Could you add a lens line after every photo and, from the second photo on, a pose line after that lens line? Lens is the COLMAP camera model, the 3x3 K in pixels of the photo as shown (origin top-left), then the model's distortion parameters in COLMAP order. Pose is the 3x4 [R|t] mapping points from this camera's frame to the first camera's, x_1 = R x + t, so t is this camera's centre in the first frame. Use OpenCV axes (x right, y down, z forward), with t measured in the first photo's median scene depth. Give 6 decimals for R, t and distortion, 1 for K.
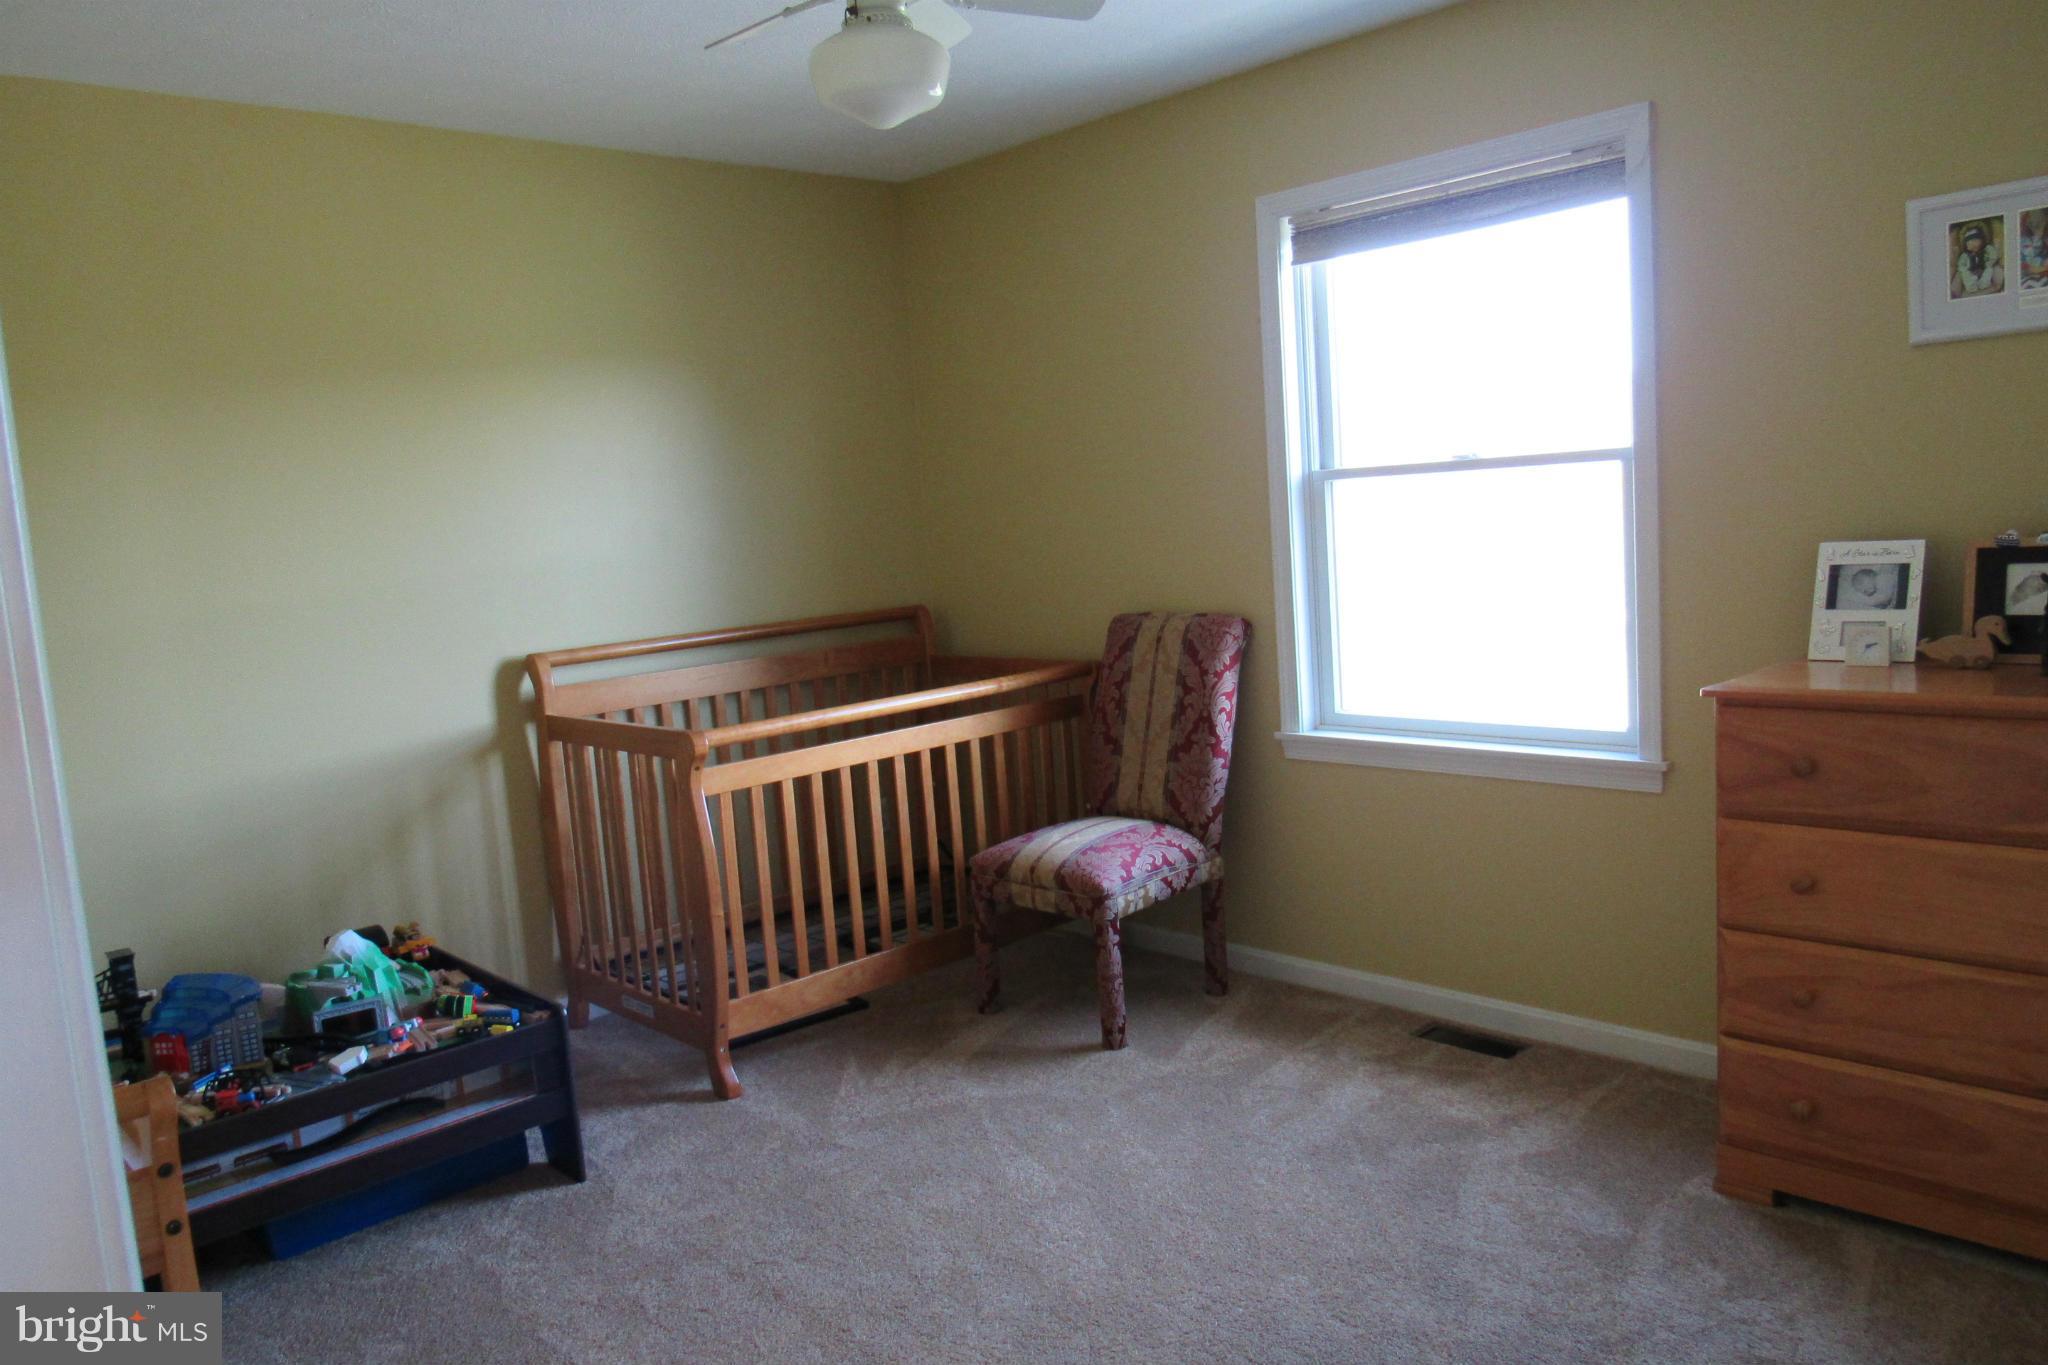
lens RADIAL K [[1514.5, 0, 1016.9], [0, 1514.5, 668.8], [0, 0, 1]] dist [-0.034368, -0.002654]
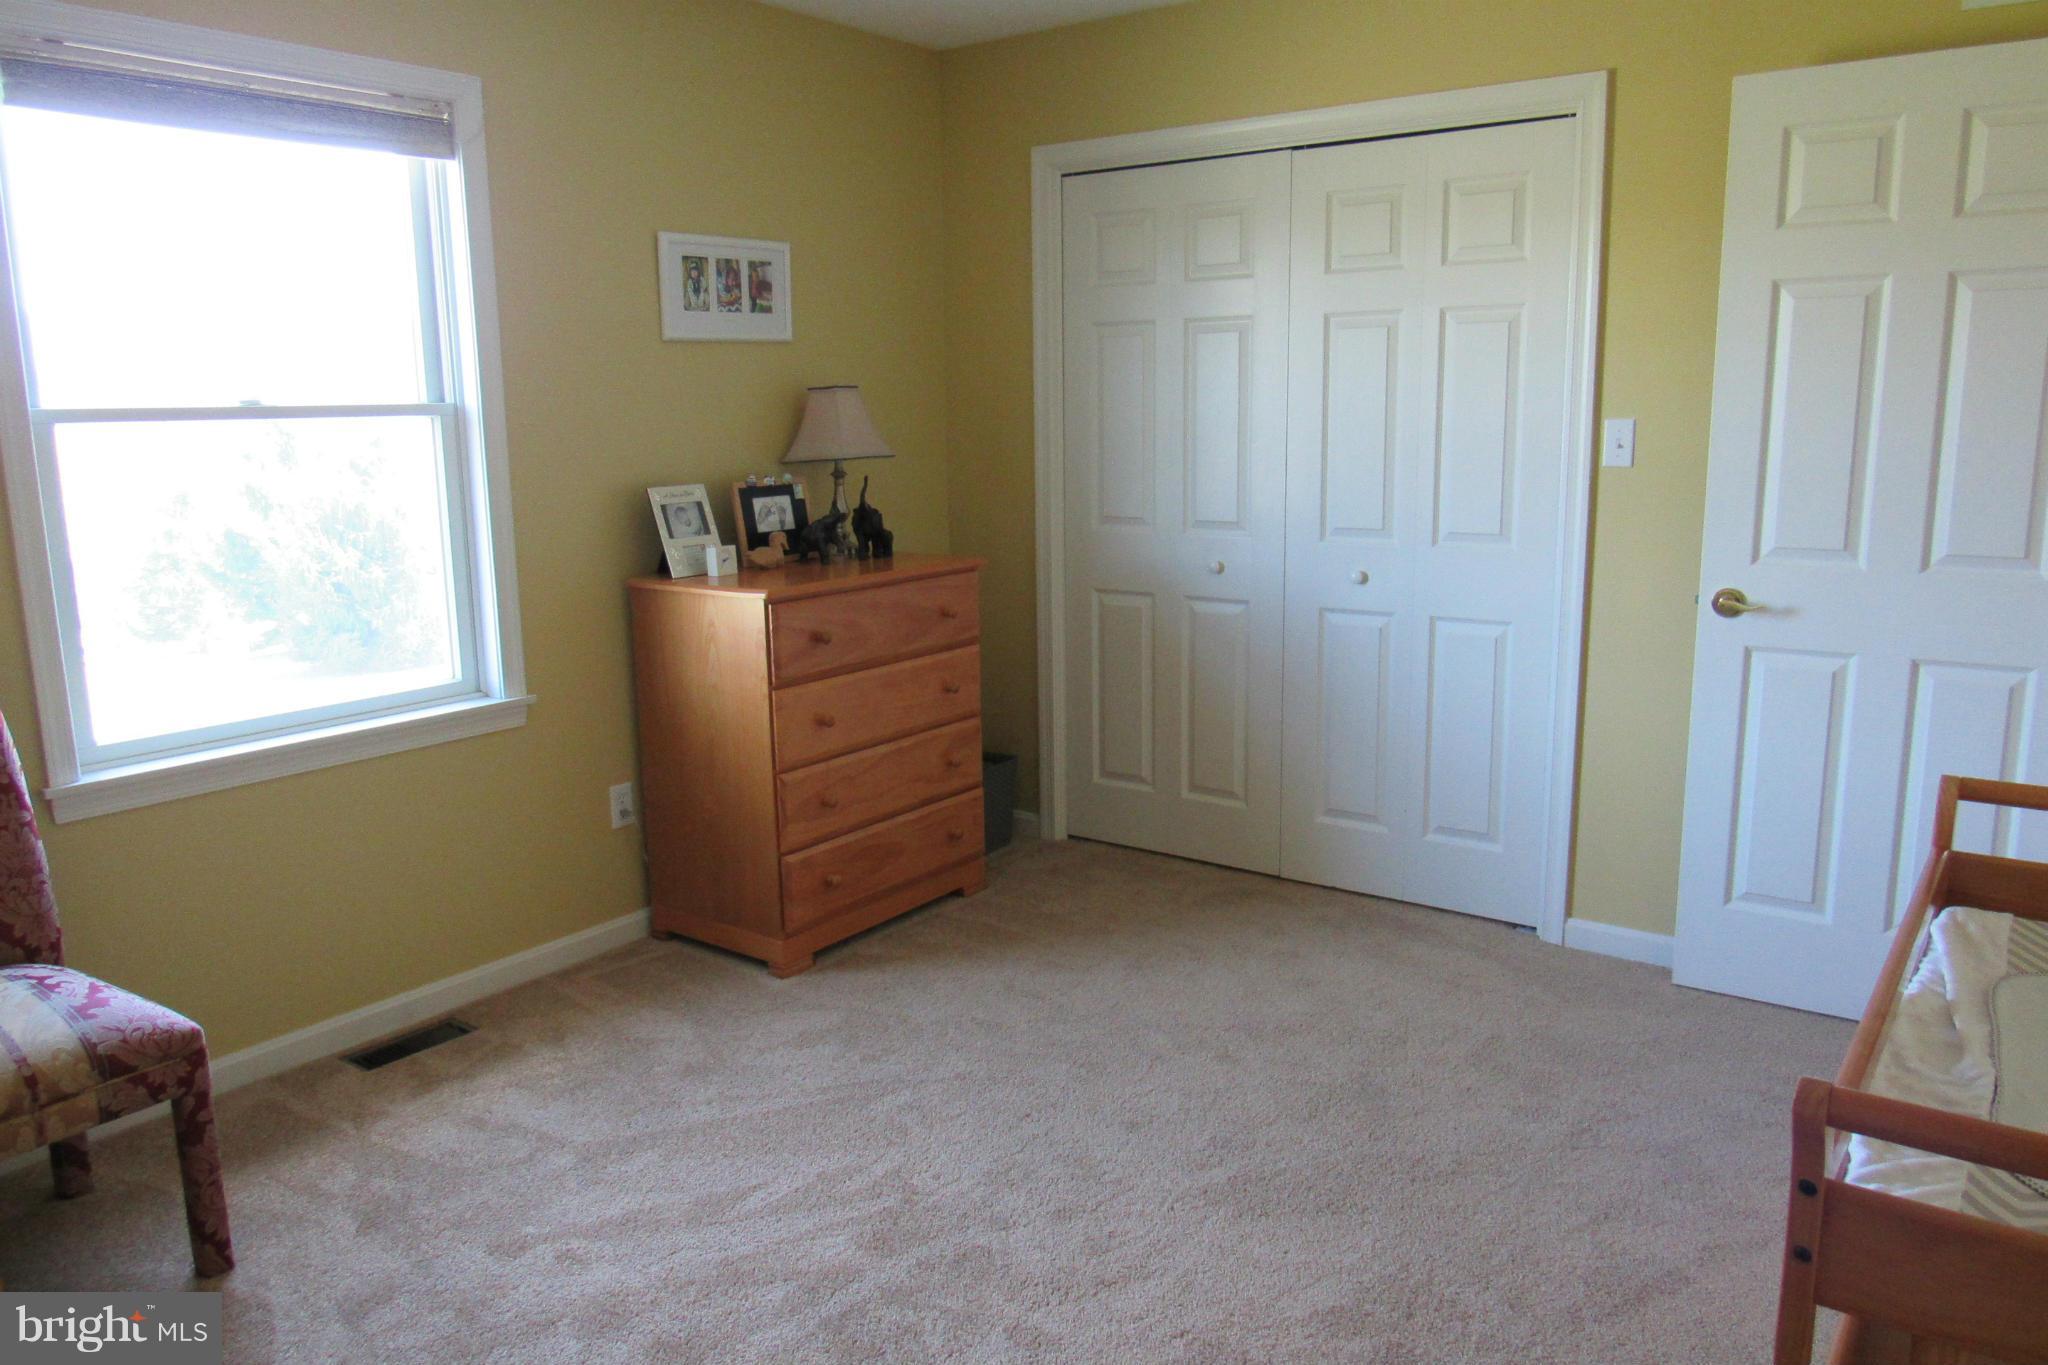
lens RADIAL K [[1465.9, 0, 1033.4], [0, 1465.9, 680.7], [0, 0, 1]] dist [-0.020531, 0.003352]
pose [[-0.195729, -0.109855, 0.974485, -0.769171], [0.135174, 0.981198, 0.137762, -0.051647], [-0.971297, 0.158690, -0.177200, 0.942208]]
